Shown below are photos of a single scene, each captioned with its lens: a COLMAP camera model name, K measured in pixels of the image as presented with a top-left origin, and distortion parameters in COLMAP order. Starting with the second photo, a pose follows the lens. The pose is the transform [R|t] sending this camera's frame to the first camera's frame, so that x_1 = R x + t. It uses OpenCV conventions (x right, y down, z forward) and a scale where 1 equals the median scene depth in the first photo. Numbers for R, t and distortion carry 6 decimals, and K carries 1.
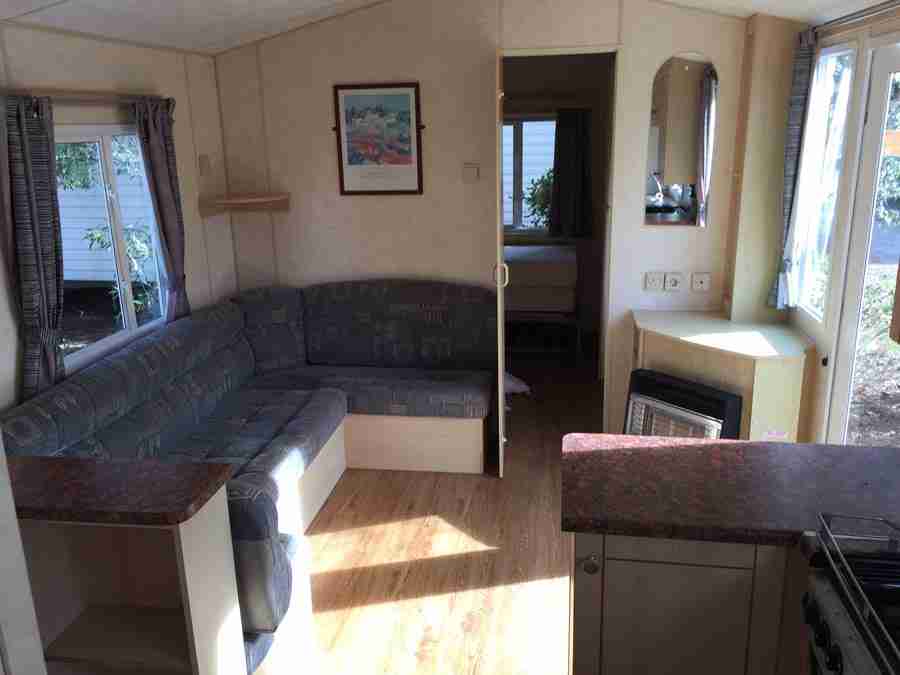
lens RADIAL K [[785.9, 0, 450.0], [0, 785.9, 337.5], [0, 0, 1]] dist [0.018067, -0.005753]
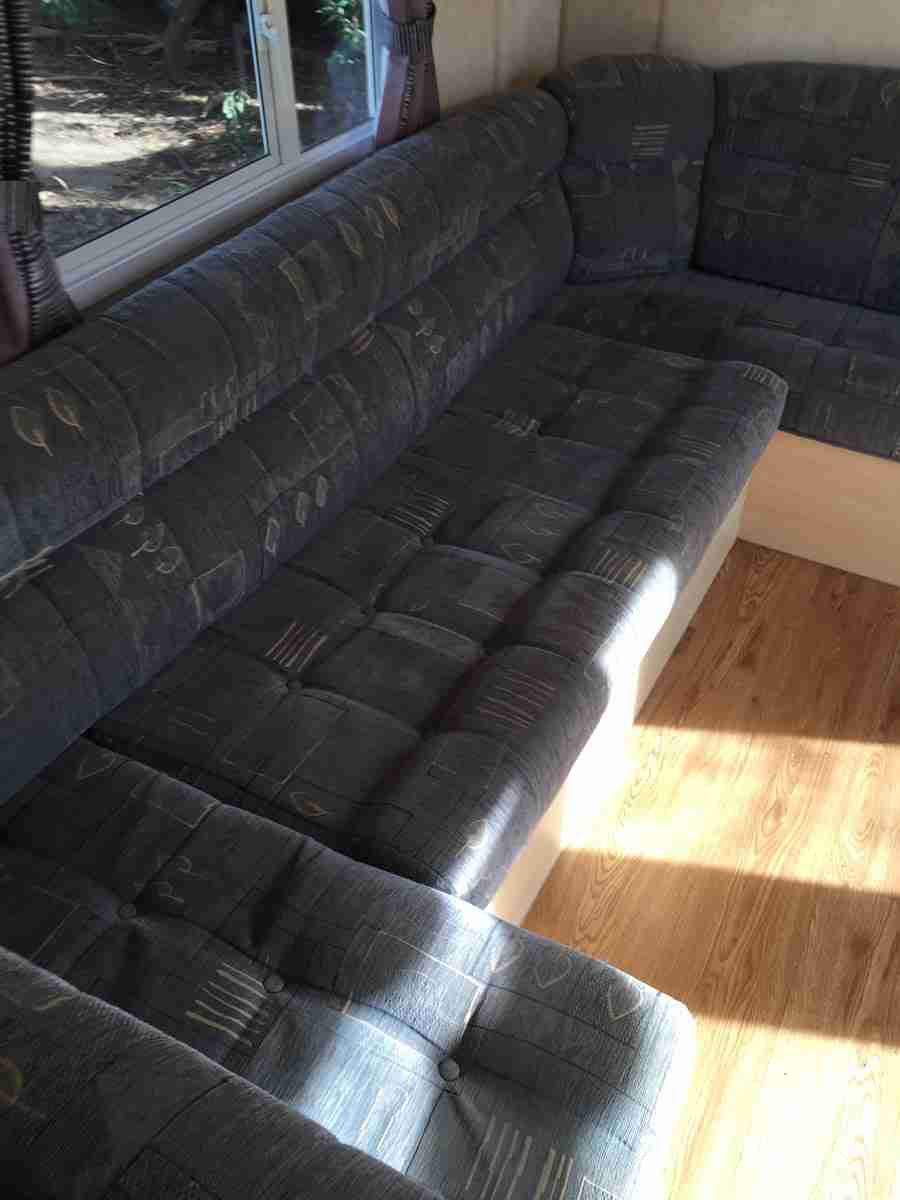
lens RADIAL K [[1047.8, 0, 450.0], [0, 1047.8, 600.0], [0, 0, 1]] dist [0.018067, -0.005753]
pose [[0.941794, 0.228612, -0.246496, -0.146942], [-0.103056, 0.894224, 0.435594, -0.046976], [0.320005, -0.384837, 0.865735, 0.476892]]
